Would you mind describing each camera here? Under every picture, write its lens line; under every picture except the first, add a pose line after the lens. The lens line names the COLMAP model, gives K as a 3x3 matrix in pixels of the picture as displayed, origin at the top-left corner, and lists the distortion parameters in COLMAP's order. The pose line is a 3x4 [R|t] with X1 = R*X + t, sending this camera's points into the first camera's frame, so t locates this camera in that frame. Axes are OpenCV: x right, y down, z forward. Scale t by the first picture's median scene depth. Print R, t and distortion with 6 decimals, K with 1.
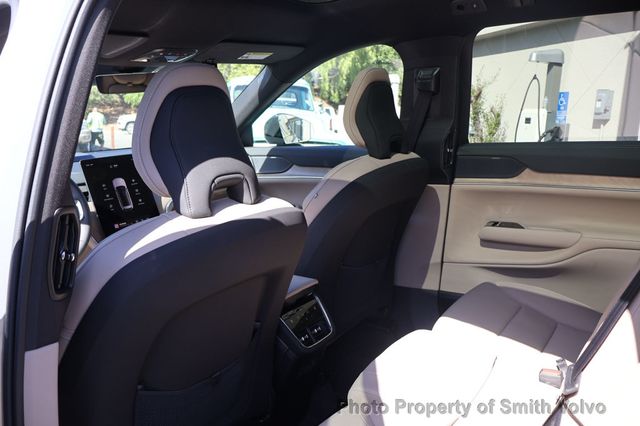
lens RADIAL K [[533.0, 0, 315.9], [0, 533.0, 206.6], [0, 0, 1]] dist [0.005811, -0.004424]
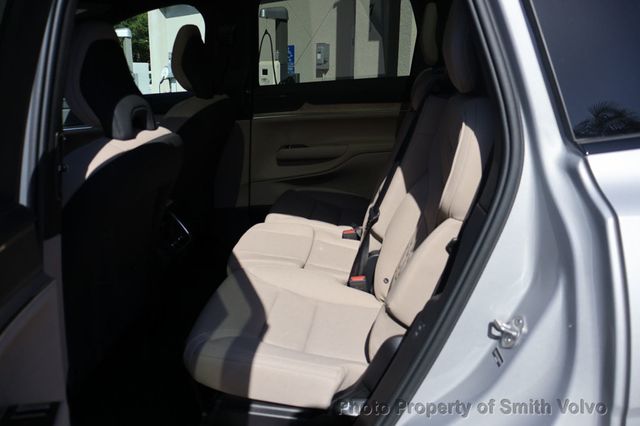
lens RADIAL K [[533.0, 0, 318.8], [0, 533.0, 210.8], [0, 0, 1]] dist [0.005811, -0.004424]
pose [[0.877746, -0.145066, 0.456637, -0.209091], [0.104753, 0.988109, 0.112550, 0.046060], [-0.467534, -0.050956, 0.882505, -0.197076]]
